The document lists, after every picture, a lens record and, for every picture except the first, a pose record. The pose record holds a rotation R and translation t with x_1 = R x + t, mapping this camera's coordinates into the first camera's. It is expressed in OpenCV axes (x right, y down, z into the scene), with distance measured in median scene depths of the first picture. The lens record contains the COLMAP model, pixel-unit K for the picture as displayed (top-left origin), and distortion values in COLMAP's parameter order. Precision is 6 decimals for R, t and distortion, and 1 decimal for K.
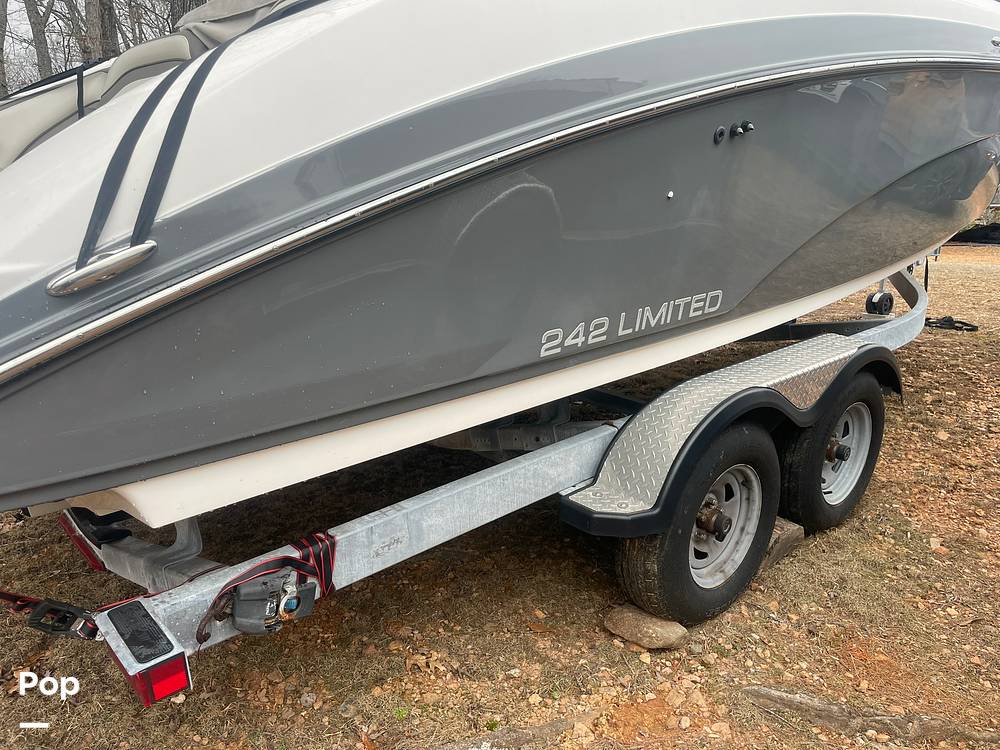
lens RADIAL K [[761.2, 0, 490.0], [0, 761.2, 366.6], [0, 0, 1]] dist [0.092760, -0.128461]
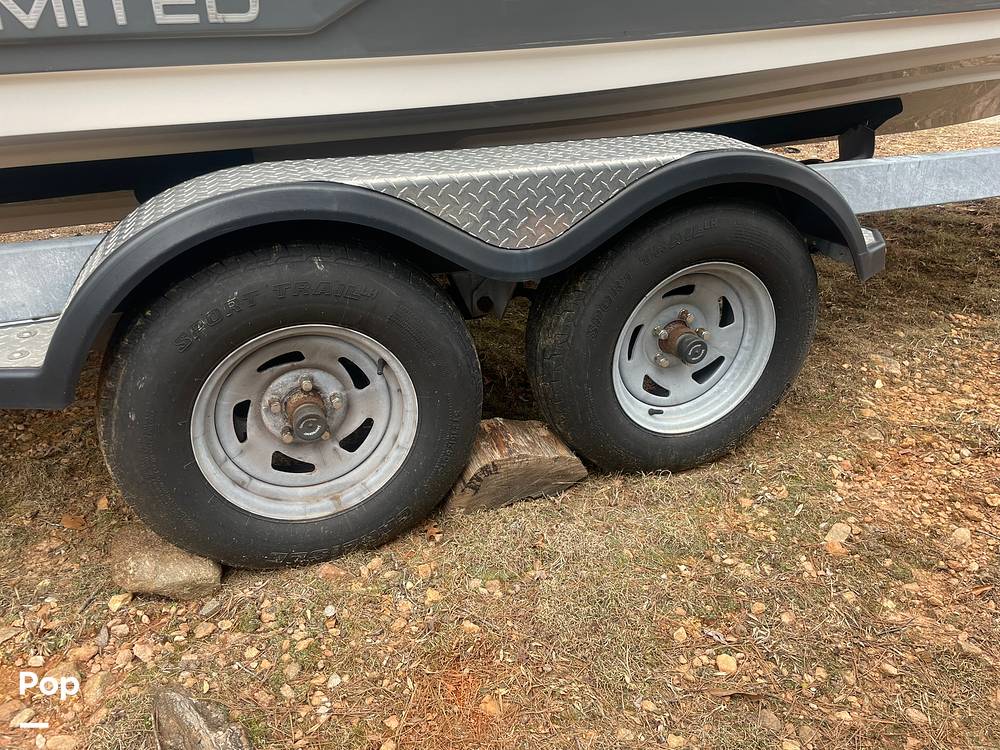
lens RADIAL K [[761.2, 0, 497.0], [0, 761.2, 383.7], [0, 0, 1]] dist [0.087121, -0.123459]
pose [[0.935860, 0.175622, -0.305488, 0.588424], [-0.108619, 0.968510, 0.224034, 0.028580], [0.335214, -0.176482, 0.925465, 0.496682]]
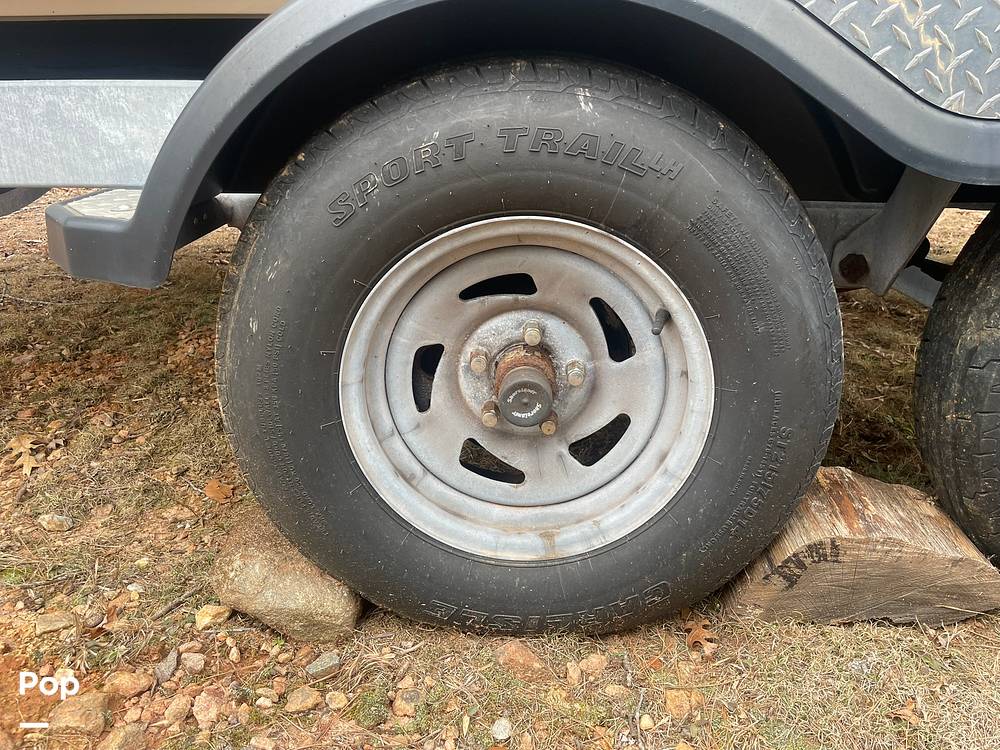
lens RADIAL K [[761.2, 0, 490.0], [0, 761.2, 366.6], [0, 0, 1]] dist [0.092760, -0.128461]
pose [[0.730596, 0.270947, -0.626752, 0.487633], [-0.203214, 0.962588, 0.179246, 0.127440], [0.651870, -0.003592, 0.758322, 0.701915]]
